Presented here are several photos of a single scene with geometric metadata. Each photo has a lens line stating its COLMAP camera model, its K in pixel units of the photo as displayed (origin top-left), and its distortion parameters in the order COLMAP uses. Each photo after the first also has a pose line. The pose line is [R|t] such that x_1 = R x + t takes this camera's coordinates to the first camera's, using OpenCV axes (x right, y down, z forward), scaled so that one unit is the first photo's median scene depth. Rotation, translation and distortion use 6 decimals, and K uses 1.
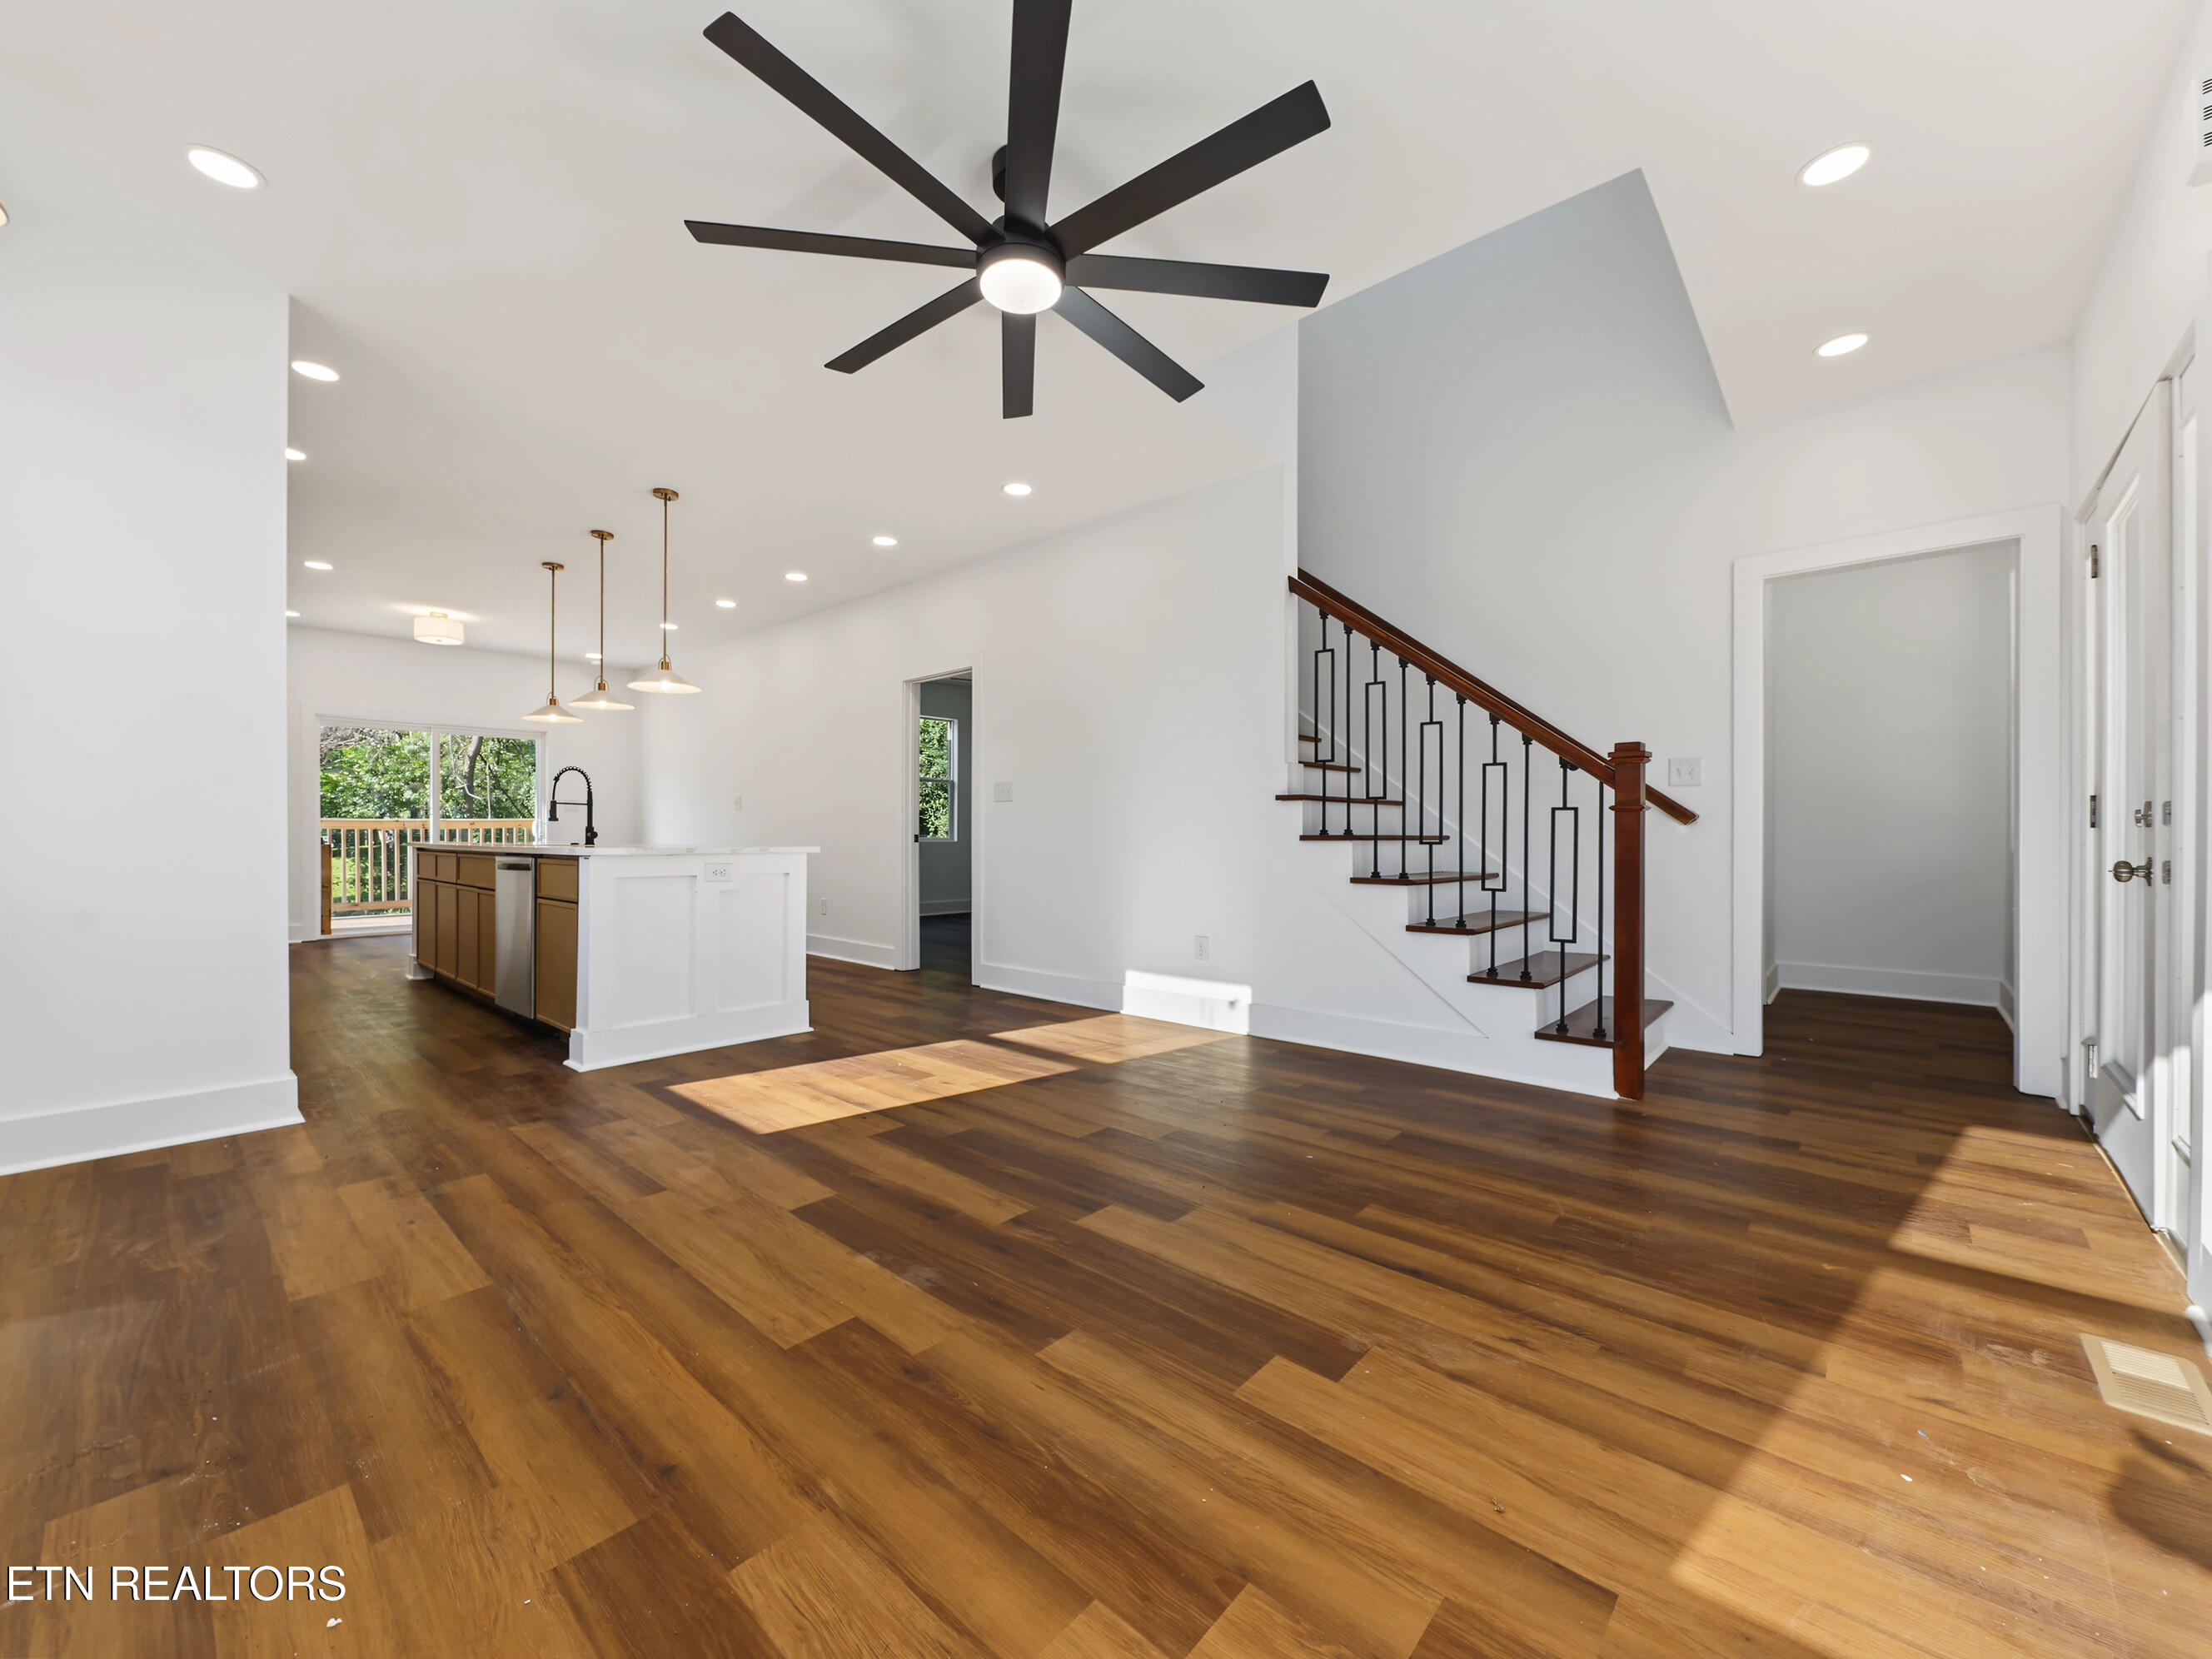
lens RADIAL K [[873.8, 0, 1106.0], [0, 873.8, 829.5], [0, 0, 1]] dist [0.000943, 0.000049]
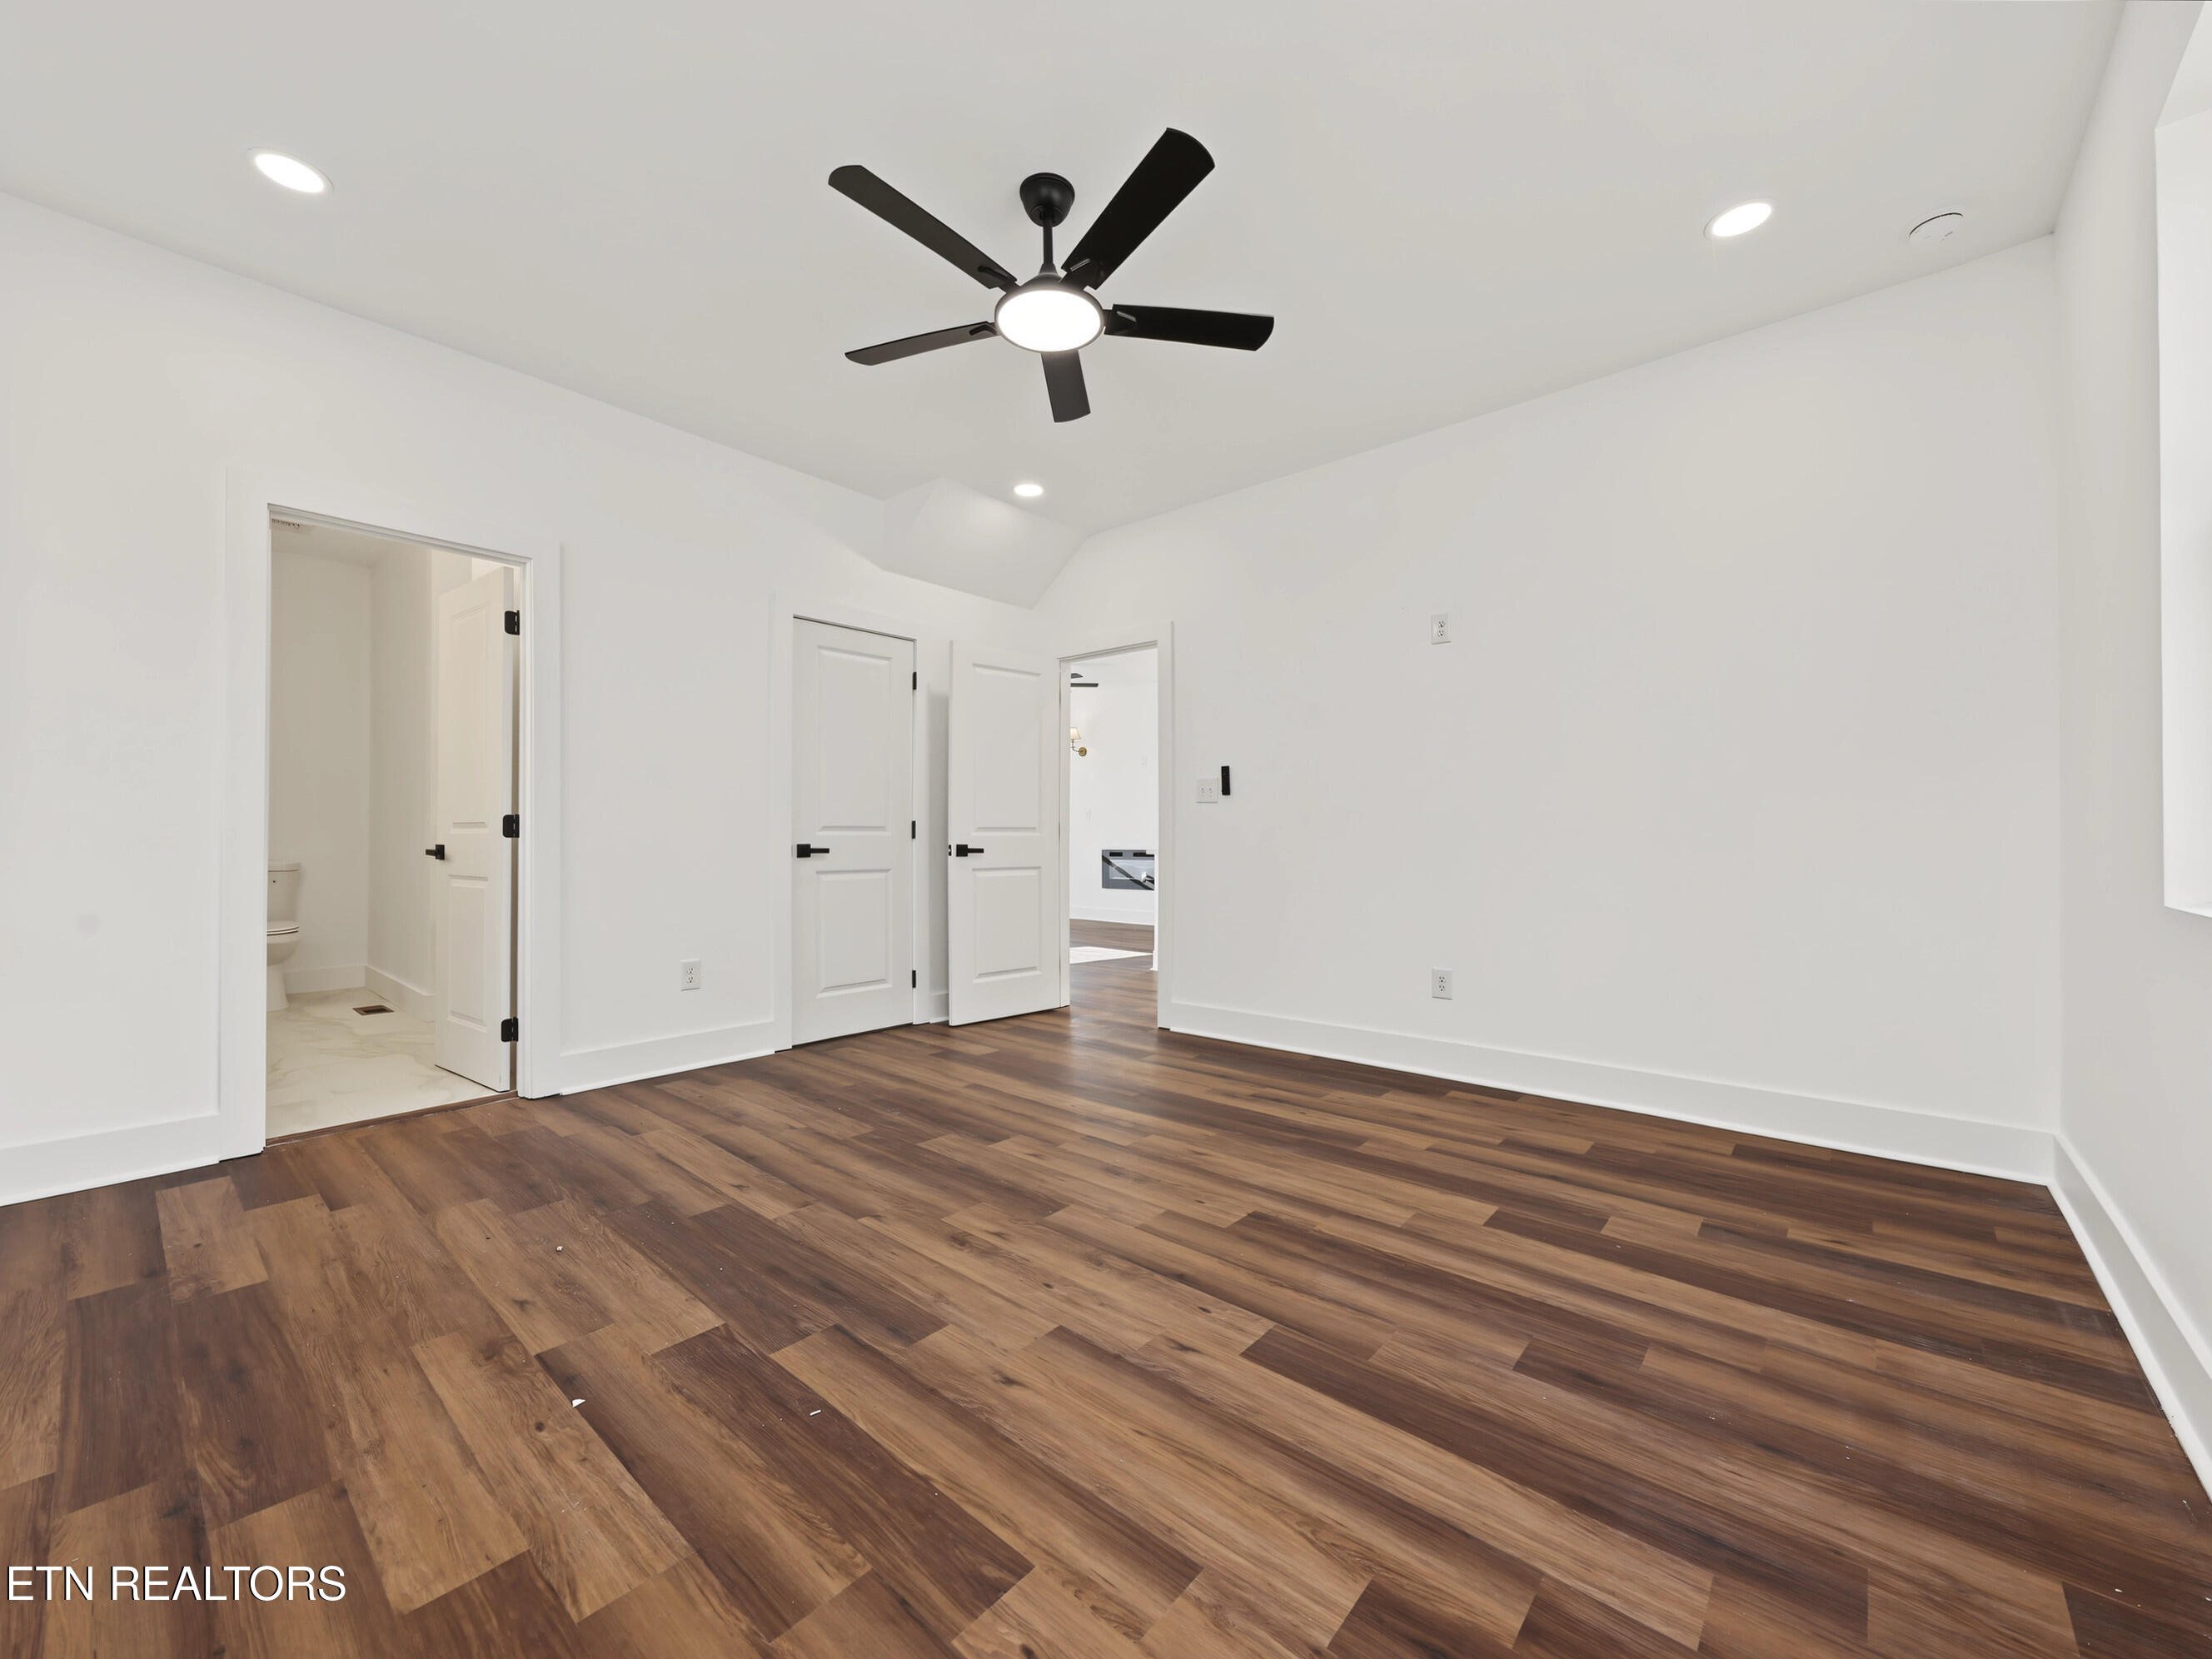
lens RADIAL K [[885.3, 0, 1106.0], [0, 885.3, 829.5], [0, 0, 1]] dist [-0.001429, -0.003315]
pose [[0.999989, -0.003301, 0.003224, -0.080886], [0.003333, 0.999944, -0.010057, 0.000515], [-0.003190, 0.010068, 0.999944, 0.071467]]
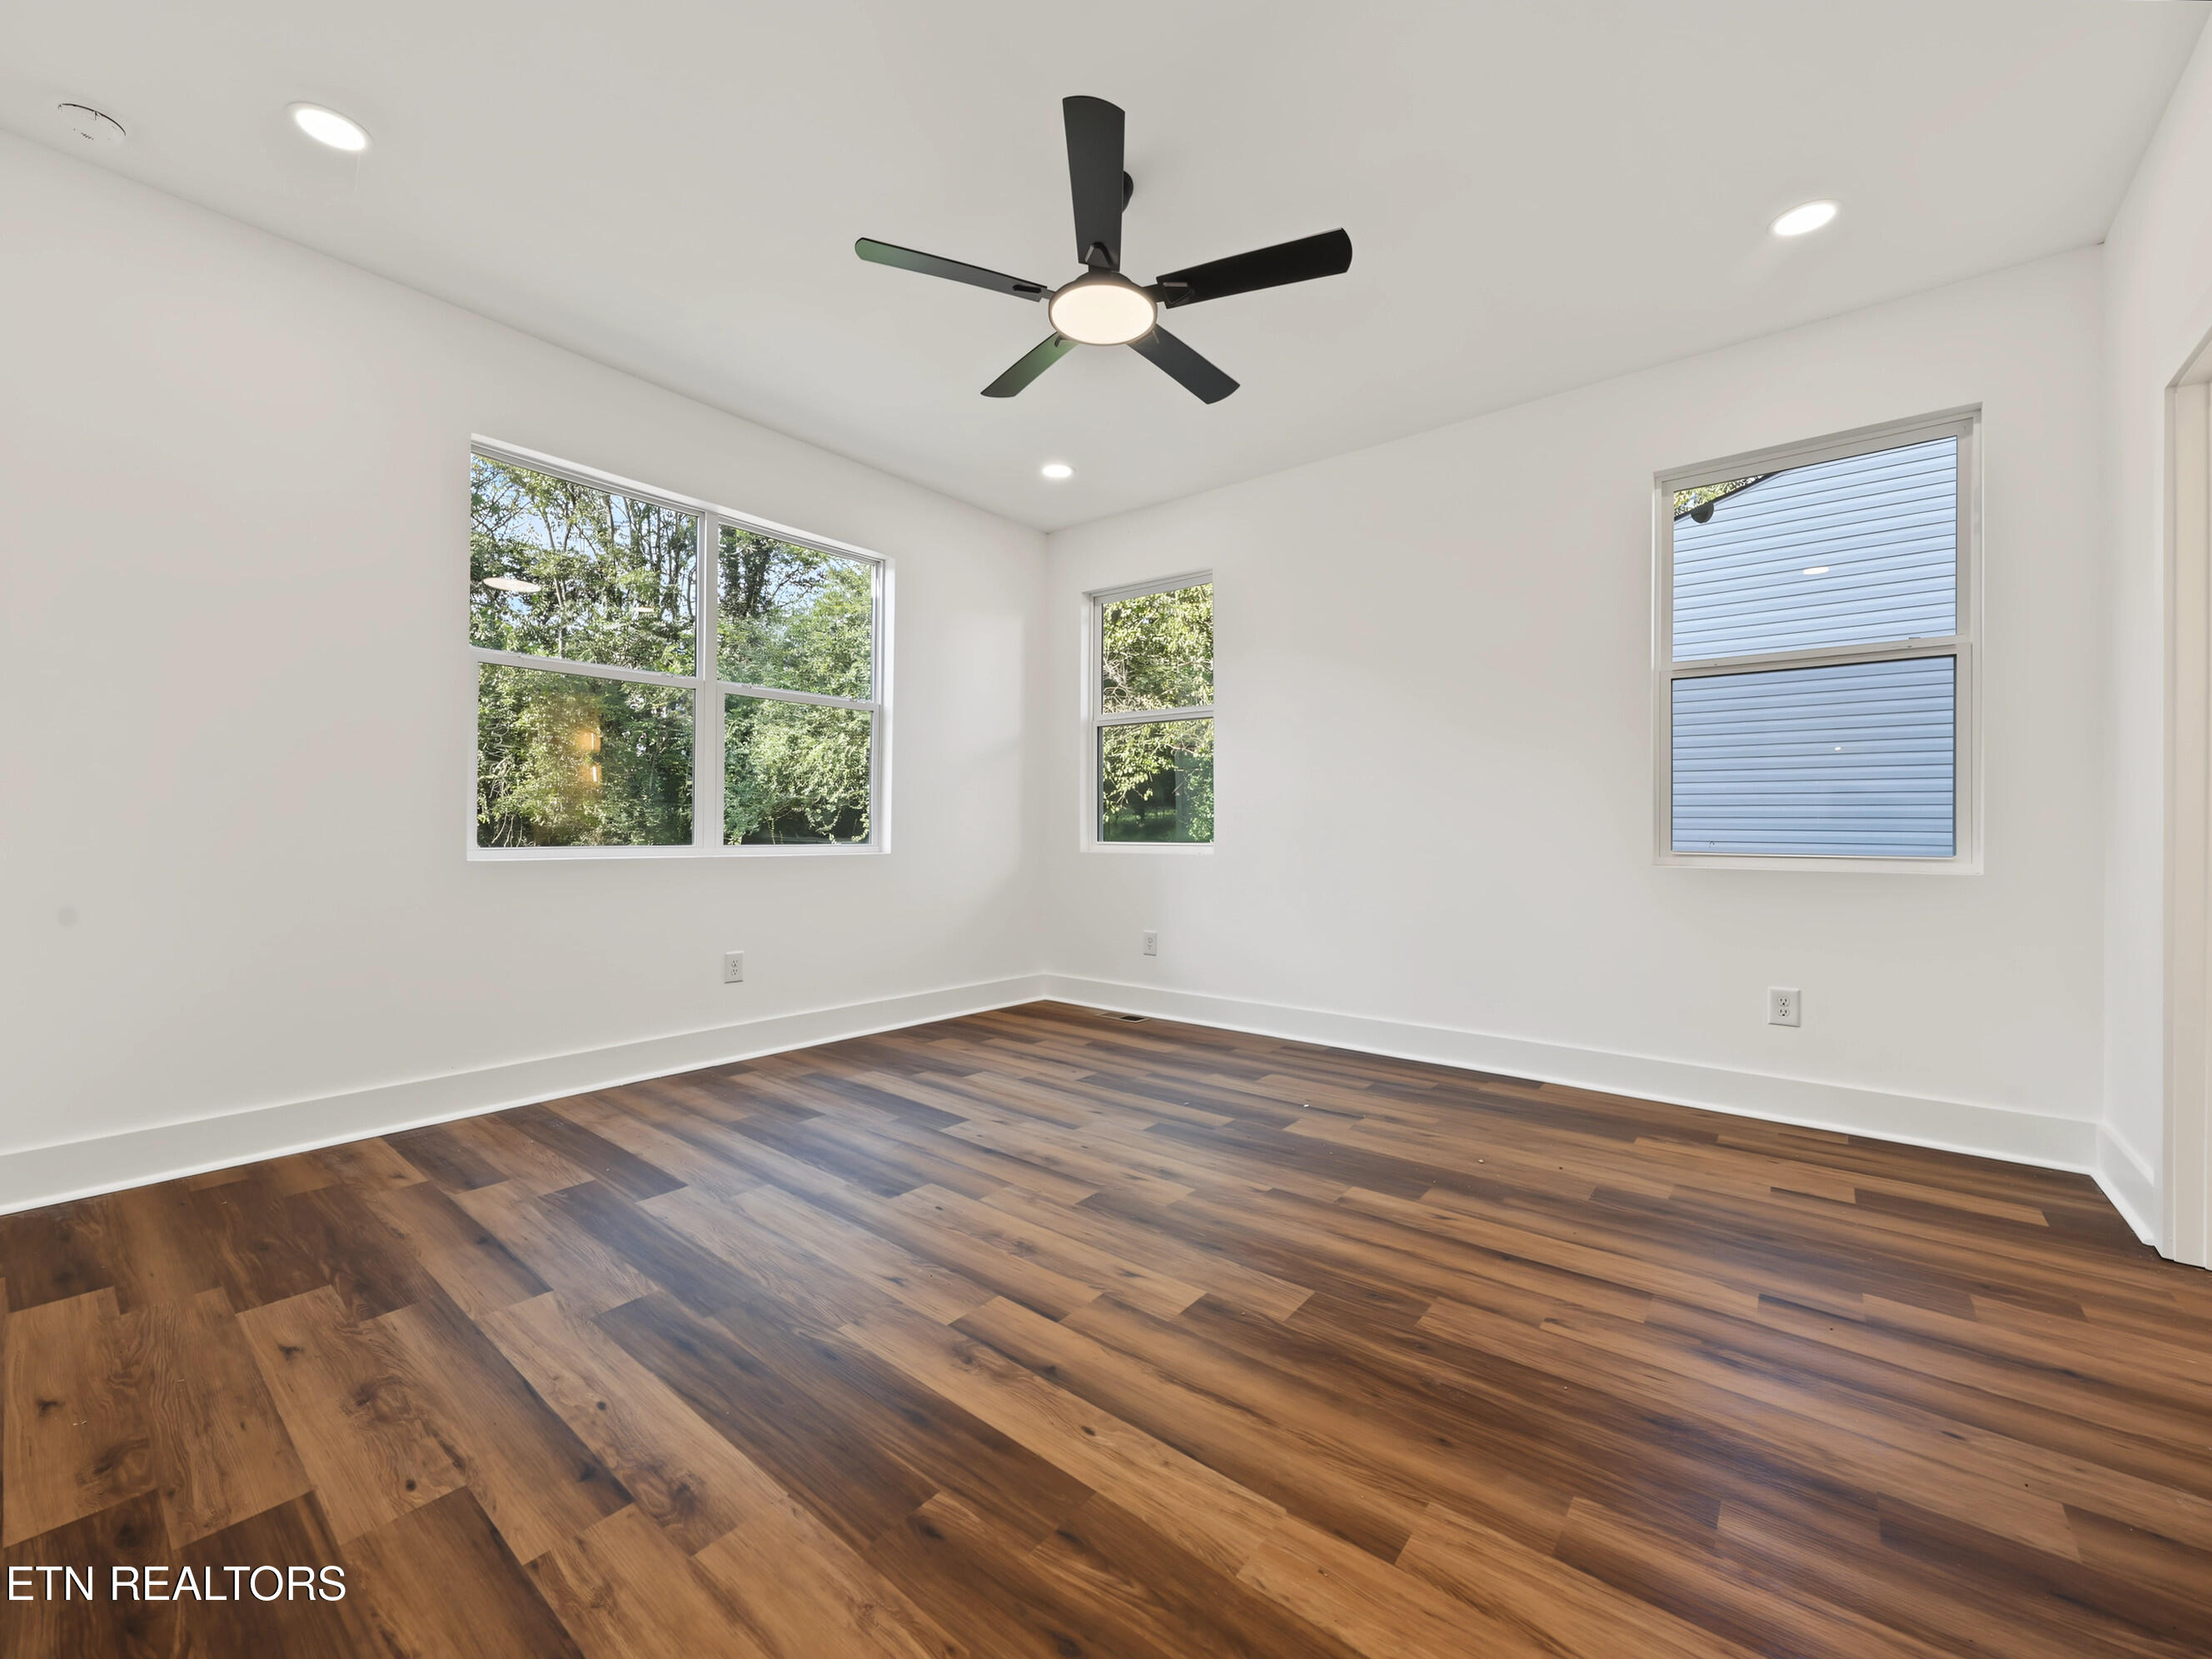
lens RADIAL K [[867.3, 0, 1106.0], [0, 867.3, 829.5], [0, 0, 1]] dist [-0.017397, -0.000026]
pose [[-0.999135, -0.011792, -0.039866, -0.088075], [-0.011818, 0.999930, 0.000414, 0.000396], [0.039859, 0.000884, -0.999205, 0.528789]]
